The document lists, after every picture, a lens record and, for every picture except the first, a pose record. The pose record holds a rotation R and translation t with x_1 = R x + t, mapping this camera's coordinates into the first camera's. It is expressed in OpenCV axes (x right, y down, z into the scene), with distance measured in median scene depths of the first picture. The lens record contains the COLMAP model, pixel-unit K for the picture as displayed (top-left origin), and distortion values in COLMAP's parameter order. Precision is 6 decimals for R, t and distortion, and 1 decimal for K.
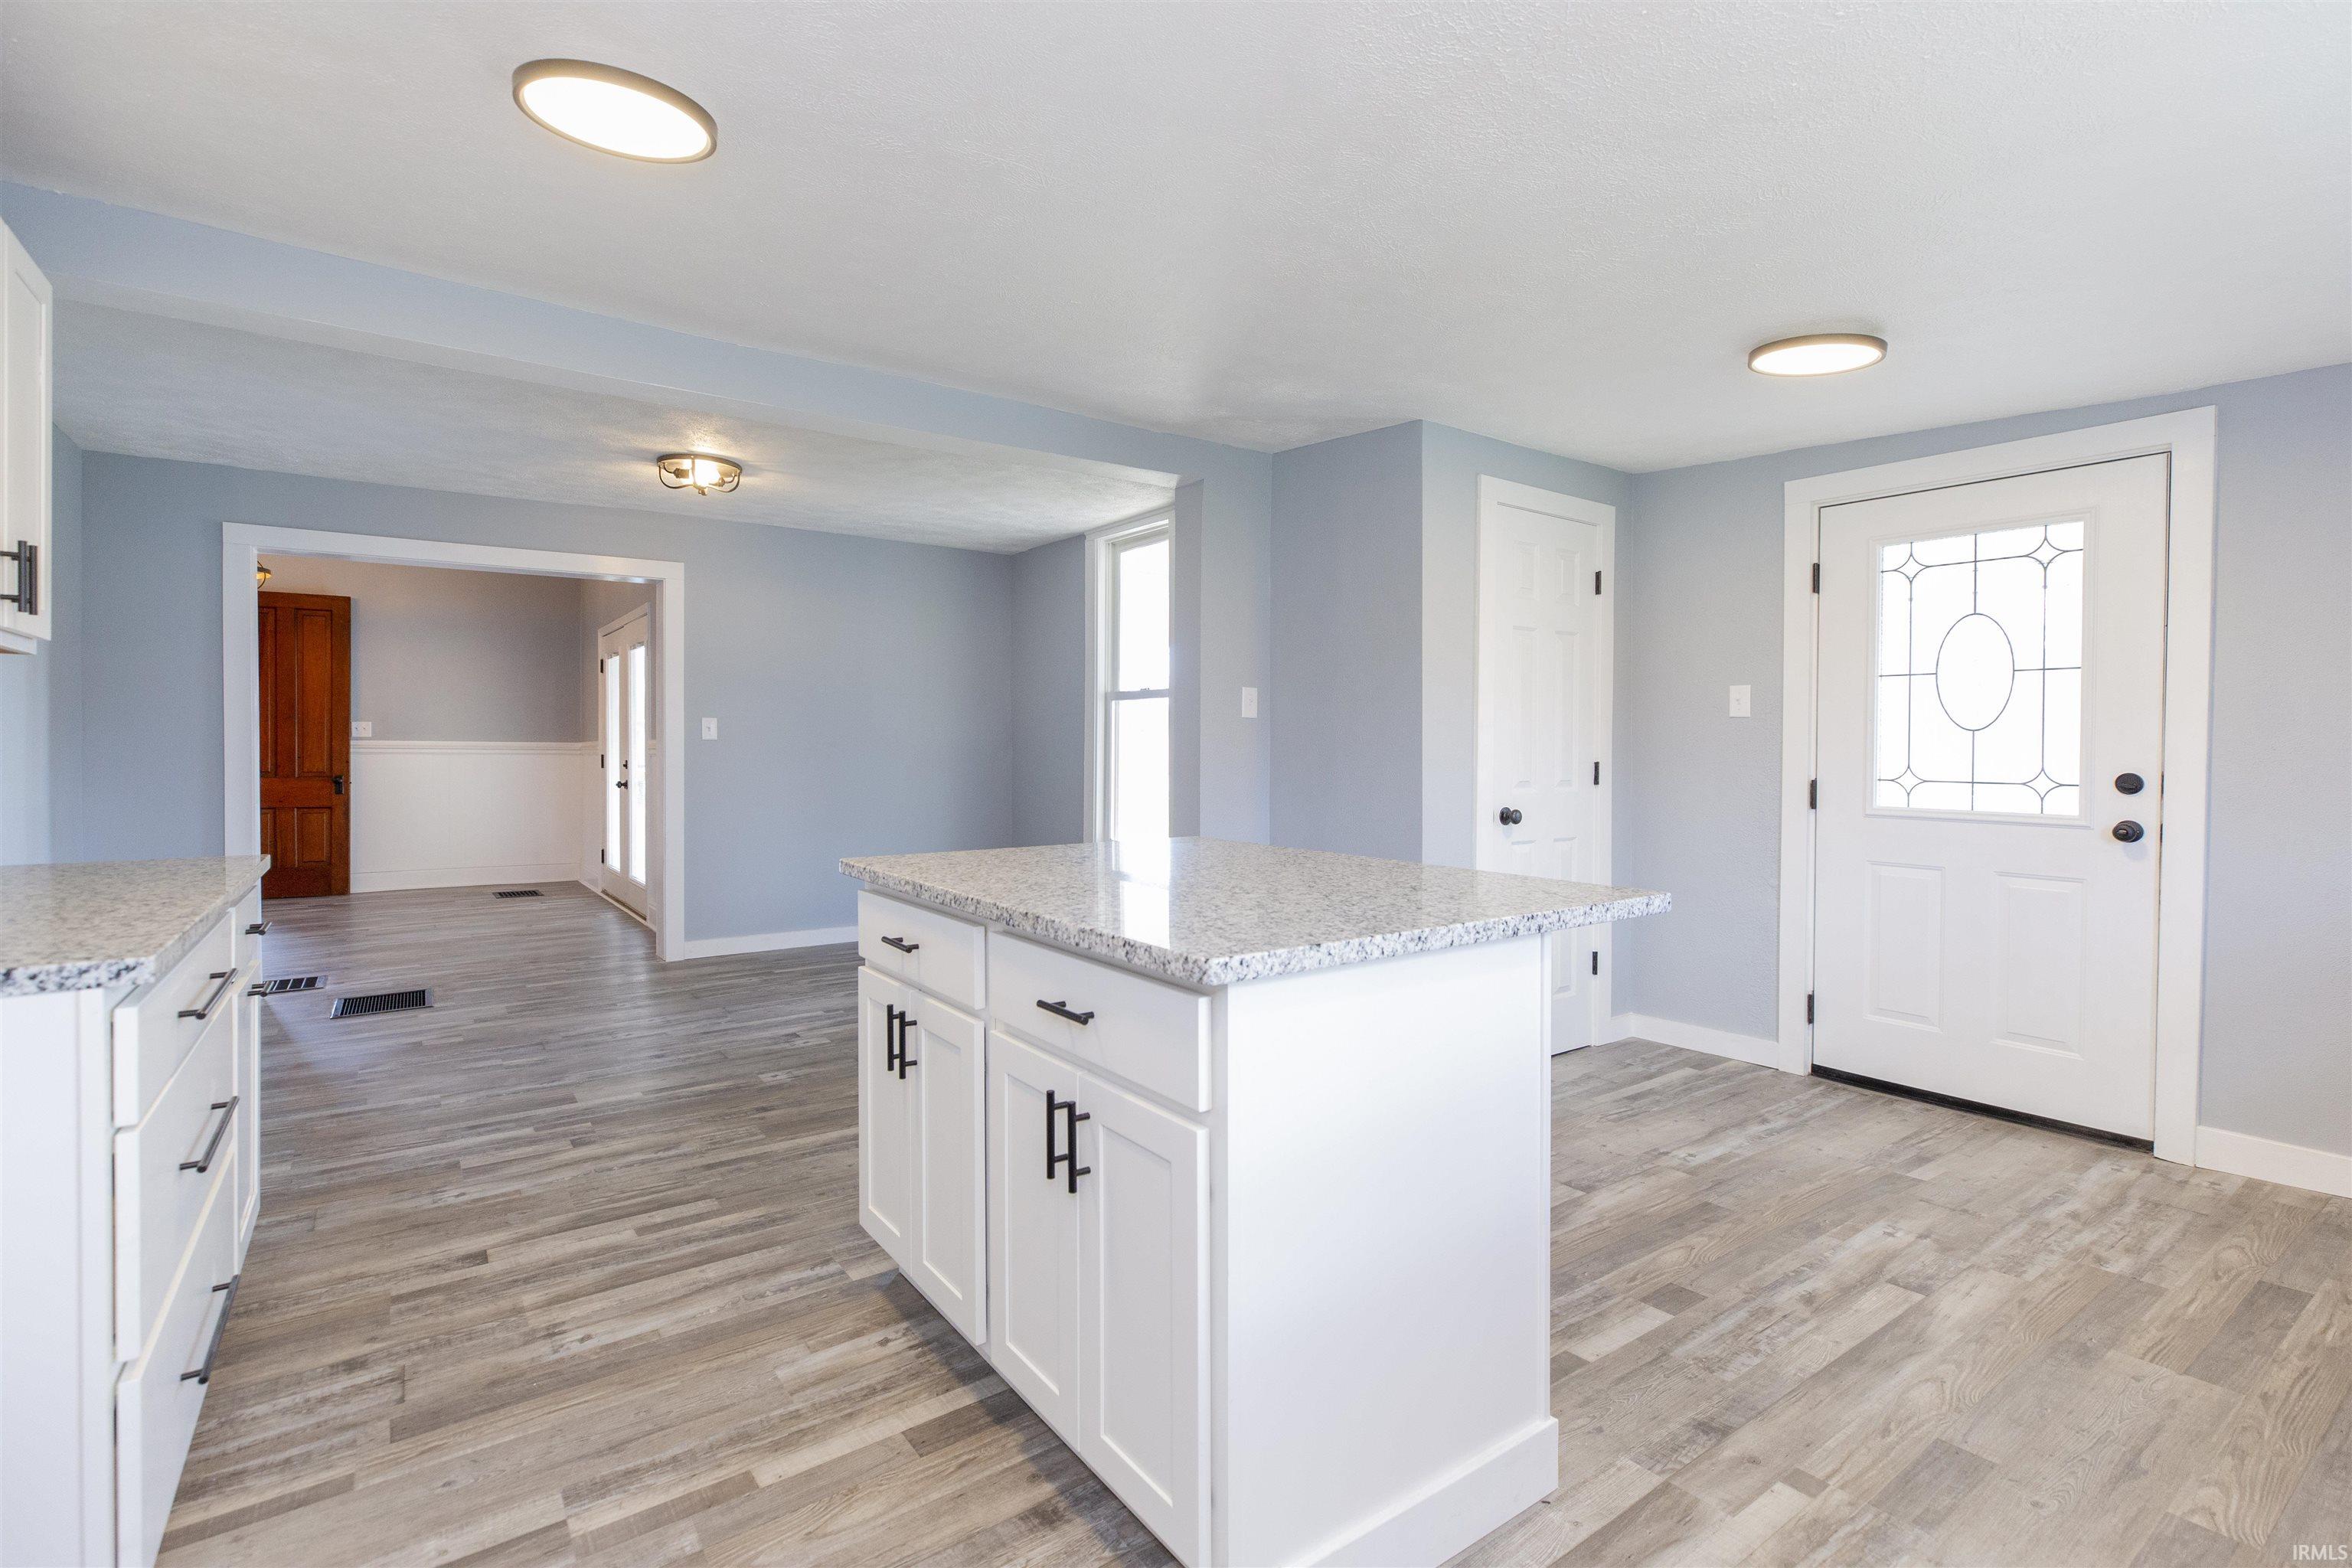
lens RADIAL K [[1059.8, 0, 1199.2], [0, 1059.8, 748.8], [0, 0, 1]] dist [0.001848, -0.000137]
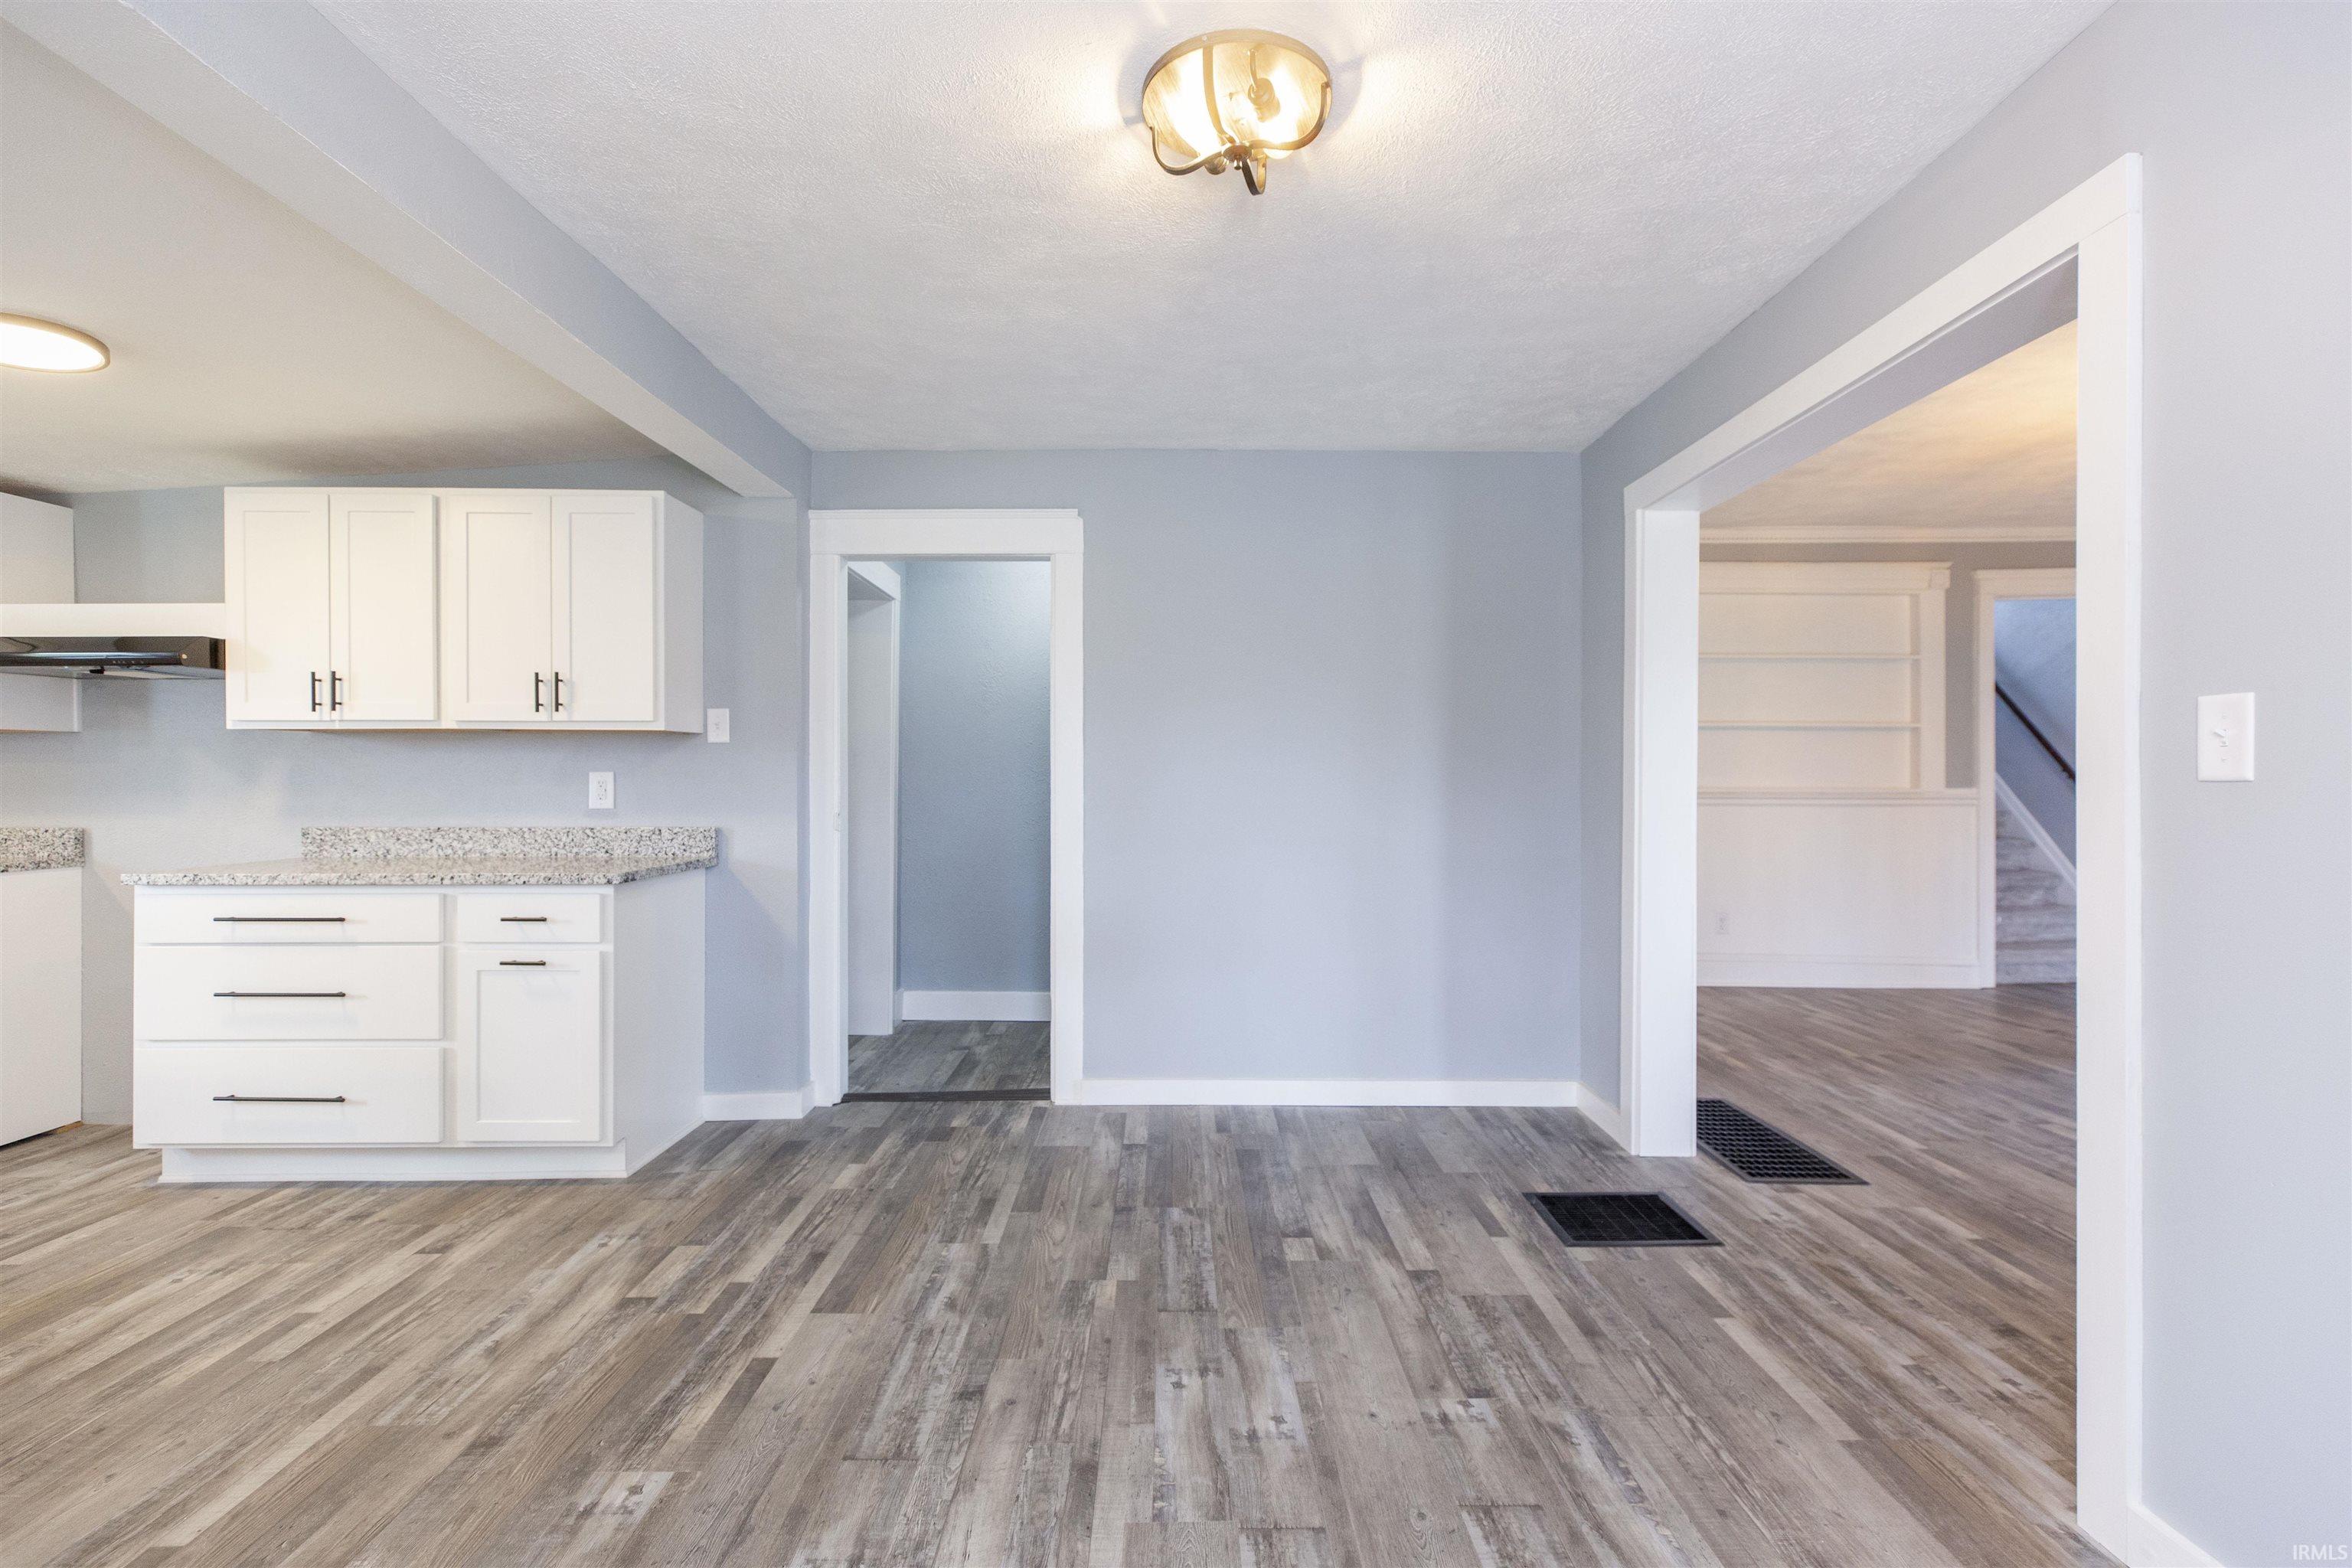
lens RADIAL K [[1059.8, 0, 1164.5], [0, 1059.8, 779.9], [0, 0, 1]] dist [0.001848, -0.000137]
pose [[-0.601921, -0.000945, -0.798555, -0.201869], [-0.004128, 0.999990, 0.001928, -0.015894], [0.798545, 0.004457, -0.601918, 1.837348]]
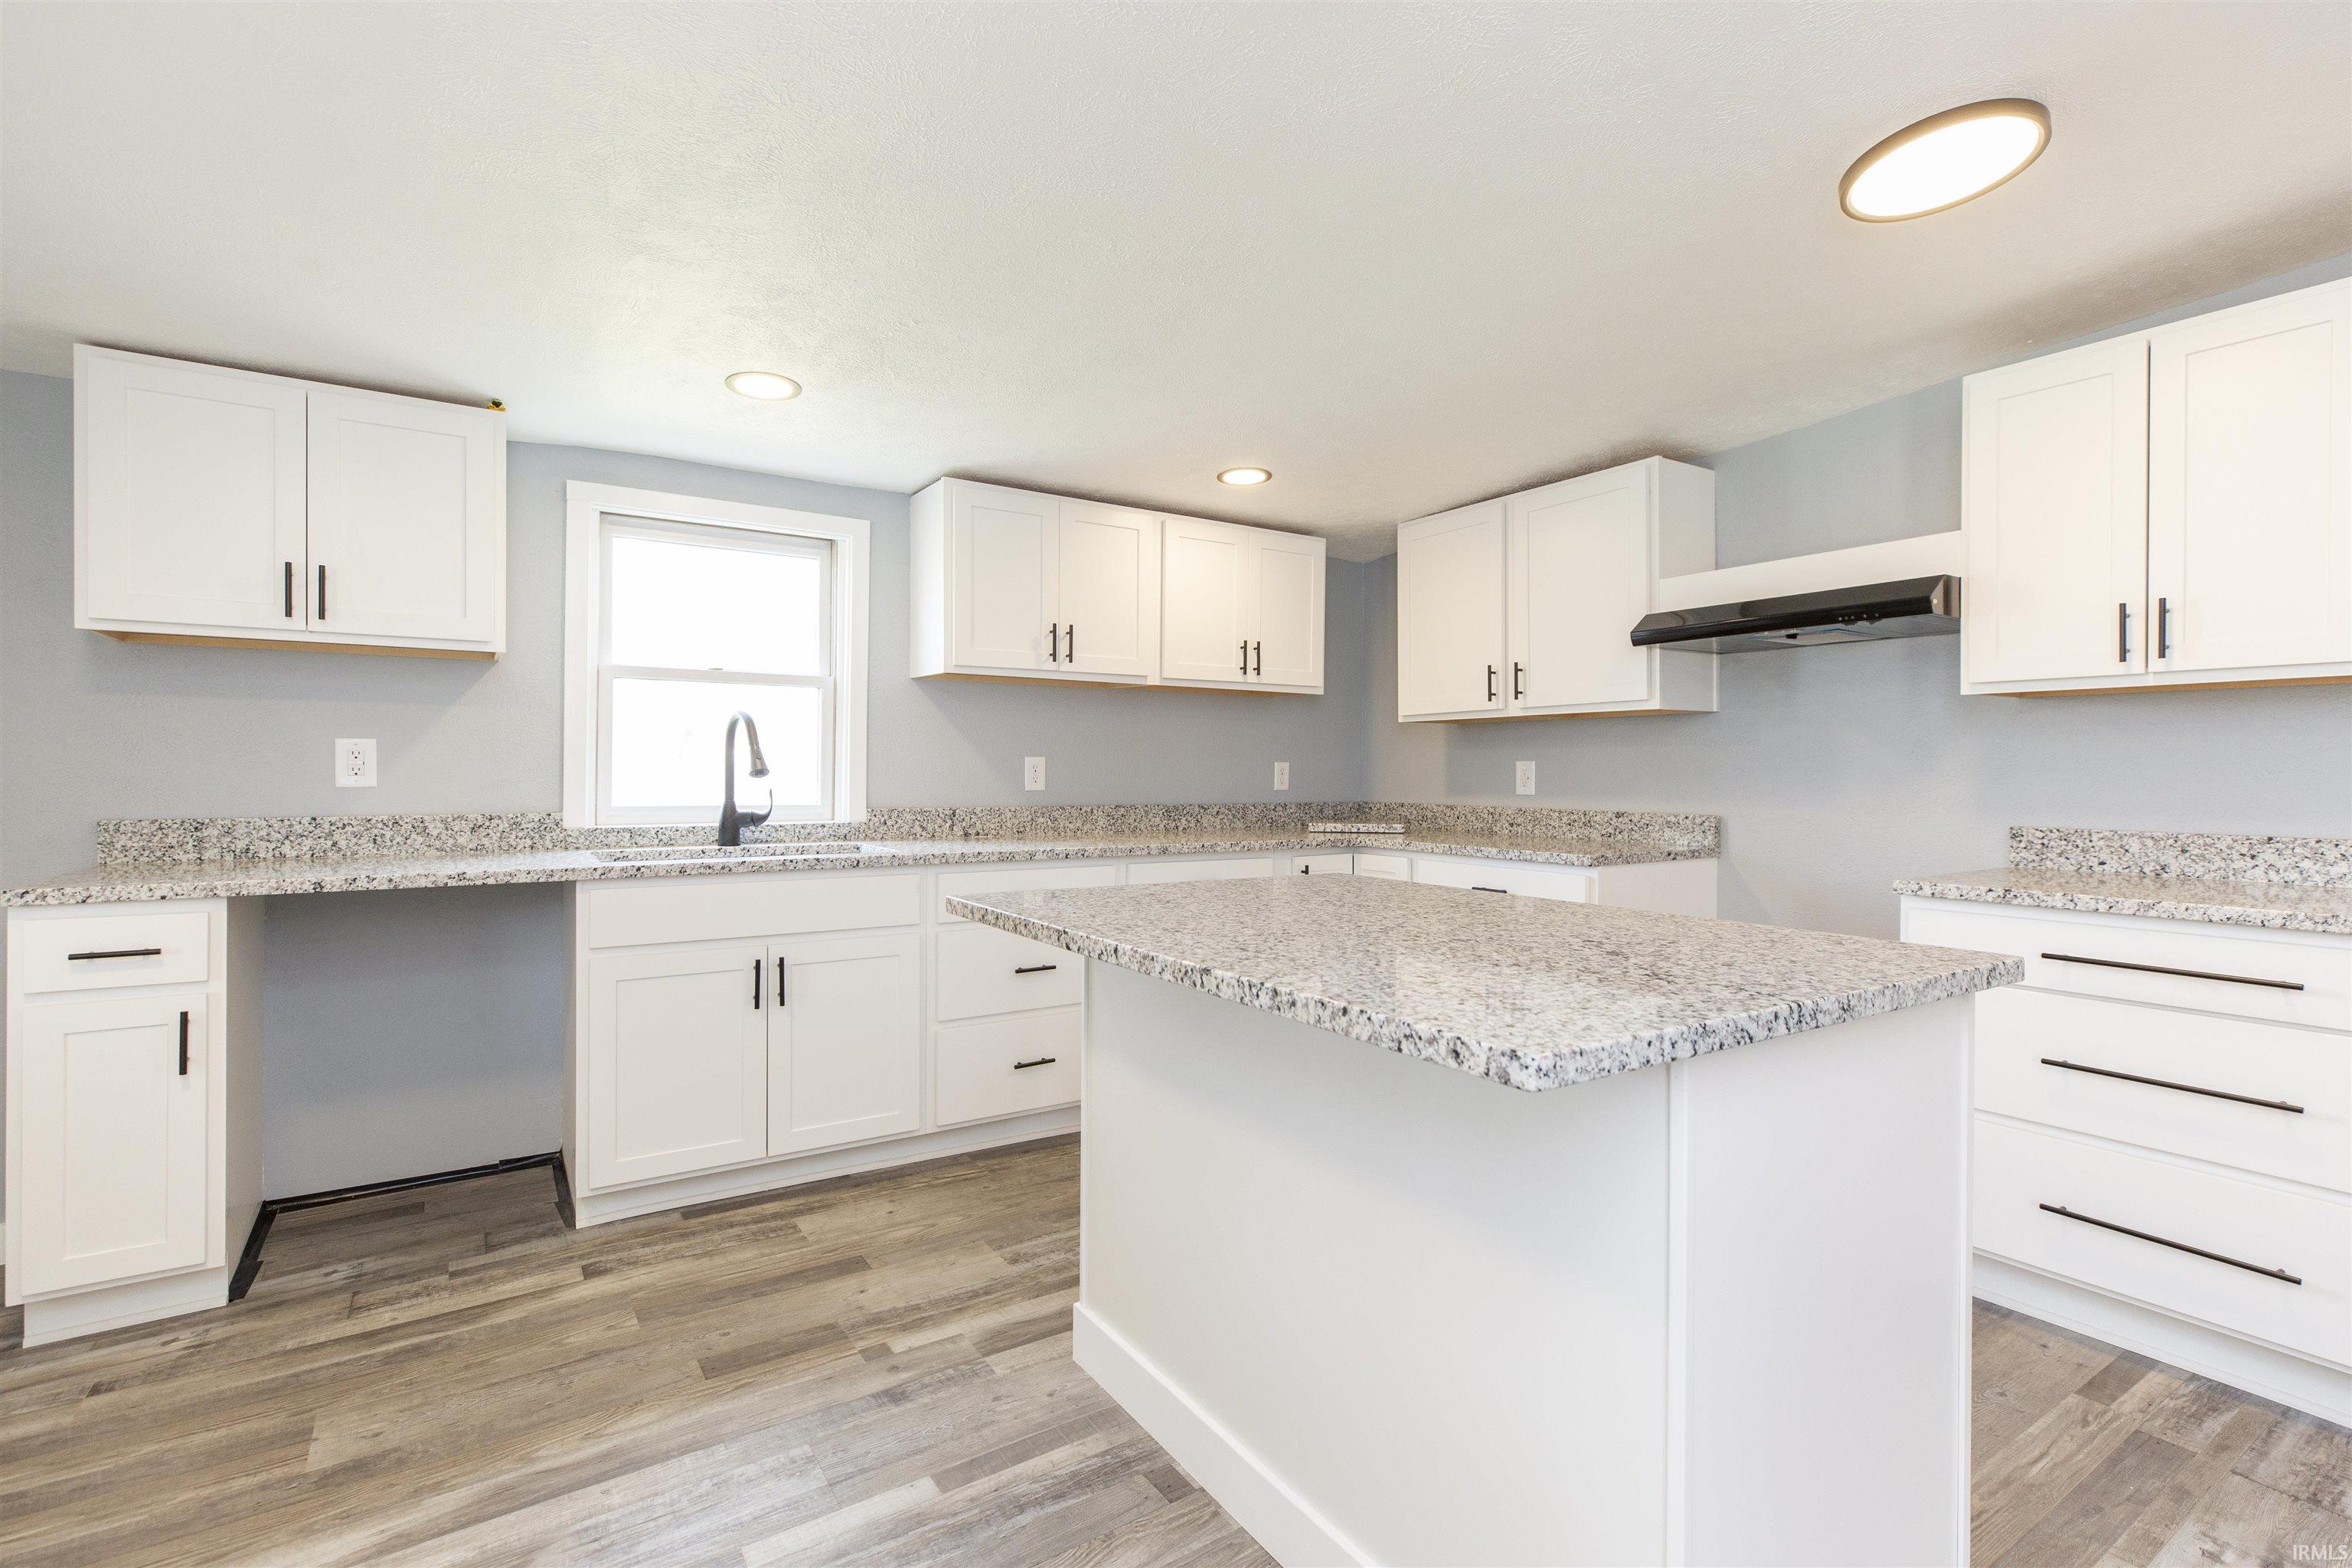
lens RADIAL K [[1059.8, 0, 1179.2], [0, 1059.8, 778.4], [0, 0, 1]] dist [0.001848, -0.000137]
pose [[-0.998462, -0.007615, 0.054910, 0.084150], [-0.007006, 0.999912, 0.011275, -0.001226], [-0.054991, 0.010873, -0.998428, 1.253406]]
